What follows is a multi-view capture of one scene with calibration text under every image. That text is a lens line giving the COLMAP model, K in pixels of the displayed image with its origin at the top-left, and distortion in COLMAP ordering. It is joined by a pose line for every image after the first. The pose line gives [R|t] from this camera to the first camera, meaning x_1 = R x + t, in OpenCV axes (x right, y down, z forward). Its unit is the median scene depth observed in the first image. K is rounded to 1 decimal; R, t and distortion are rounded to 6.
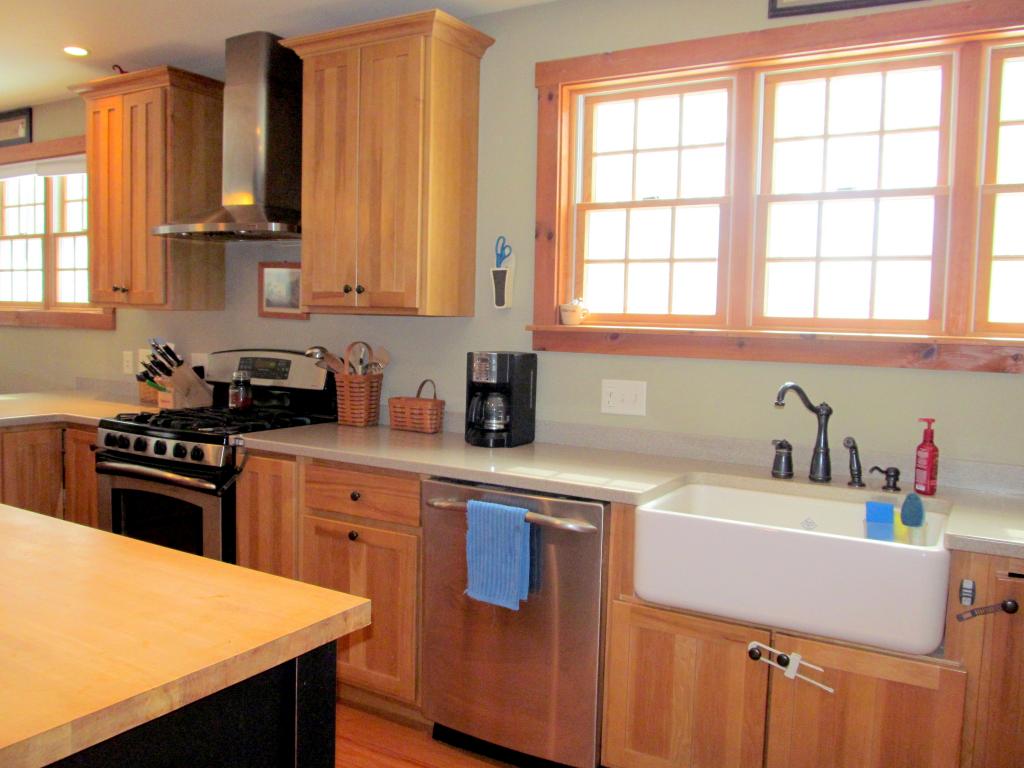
lens RADIAL K [[863.8, 0, 527.8], [0, 863.8, 383.3], [0, 0, 1]] dist [-0.048845, 0.013456]
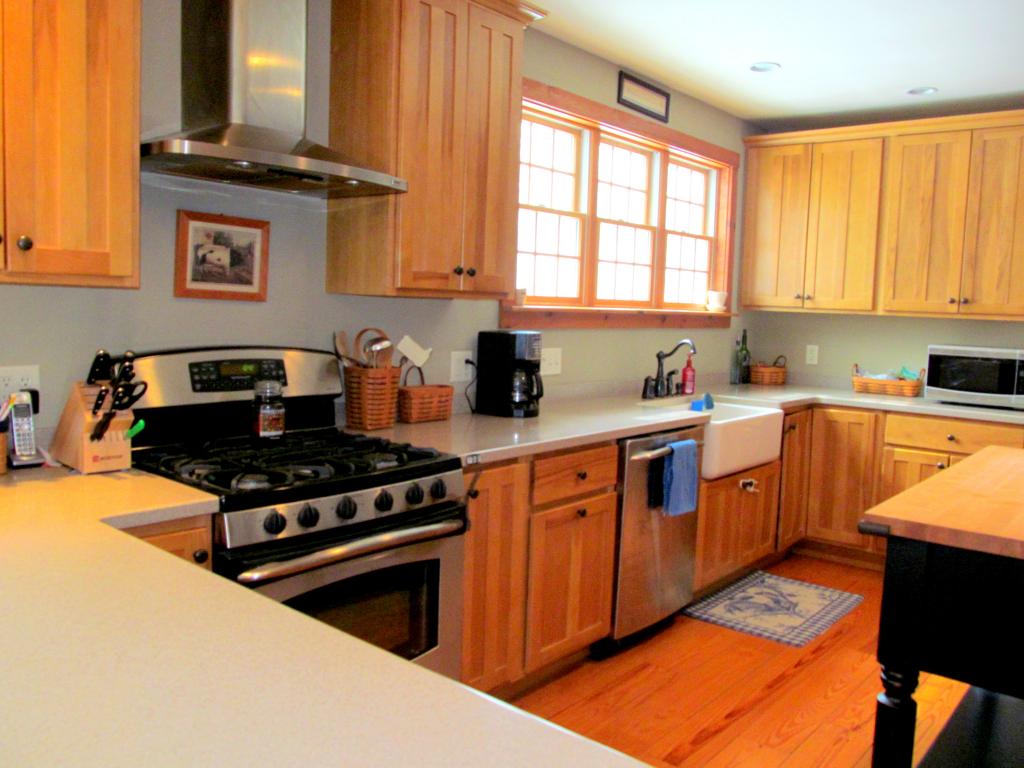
lens RADIAL K [[863.8, 0, 527.8], [0, 863.8, 383.3], [0, 0, 1]] dist [-0.048845, 0.013456]
pose [[0.138454, -0.116983, 0.983435, -1.101547], [0.035984, 0.992938, 0.113048, -0.092882], [-0.989715, 0.019736, 0.141686, 0.809536]]
